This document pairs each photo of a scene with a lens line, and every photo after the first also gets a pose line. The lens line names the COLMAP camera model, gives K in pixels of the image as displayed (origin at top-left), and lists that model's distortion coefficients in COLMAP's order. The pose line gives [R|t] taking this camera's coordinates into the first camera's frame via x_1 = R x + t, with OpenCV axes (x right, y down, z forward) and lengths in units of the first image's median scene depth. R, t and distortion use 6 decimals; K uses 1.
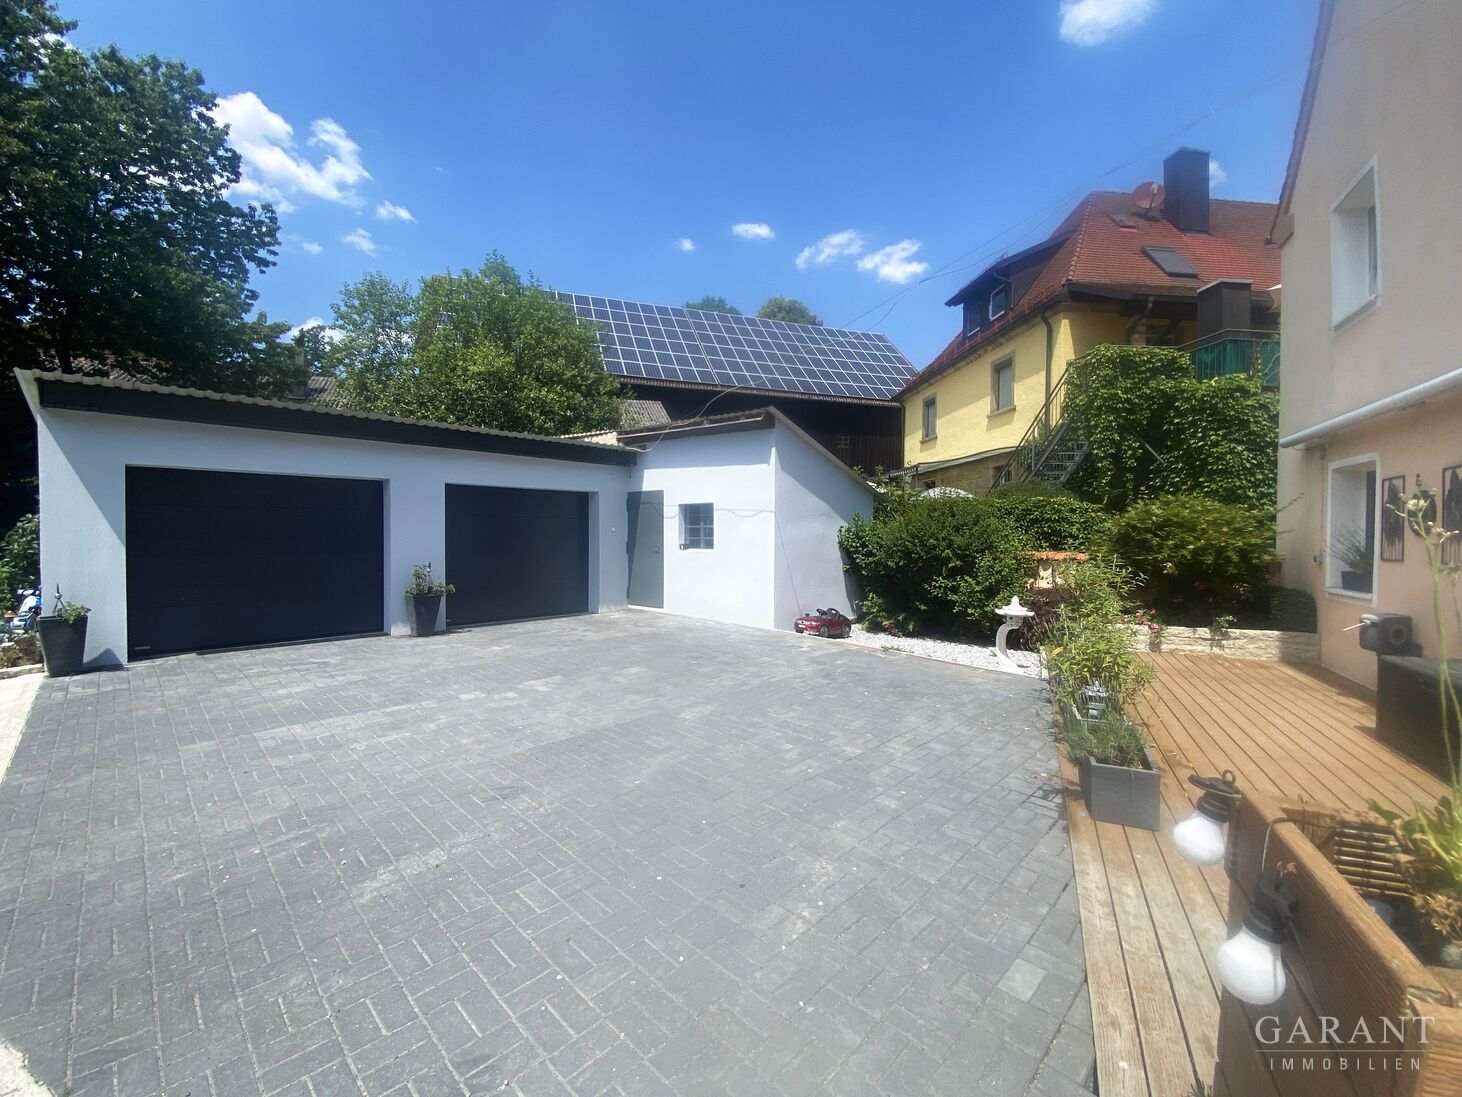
lens RADIAL K [[600.0, 0, 726.2], [0, 600.0, 545.1], [0, 0, 1]] dist [0.002495, 0.000033]
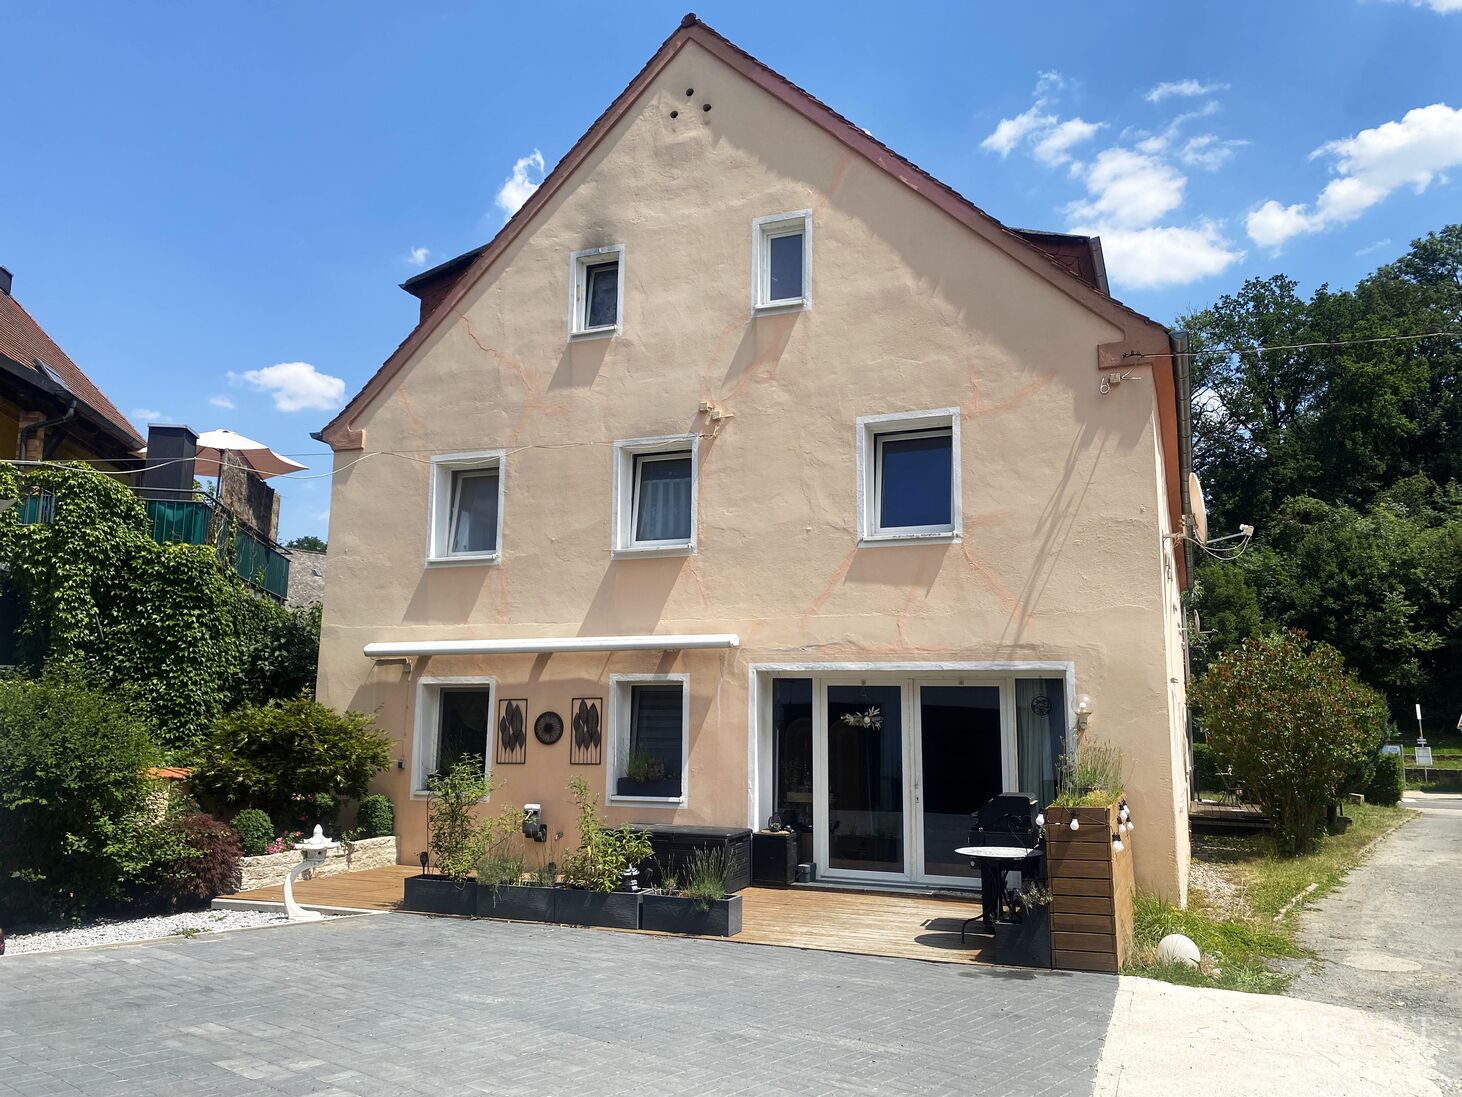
lens RADIAL K [[1108.8, 0, 729.8], [0, 1108.8, 546.8], [0, 0, 1]] dist [-0.015604, -0.002641]
pose [[-0.080234, 0.155111, 0.984633, -0.743007], [0.013716, 0.987896, -0.154508, -0.032507], [-0.996682, 0.001108, -0.081391, 0.389462]]
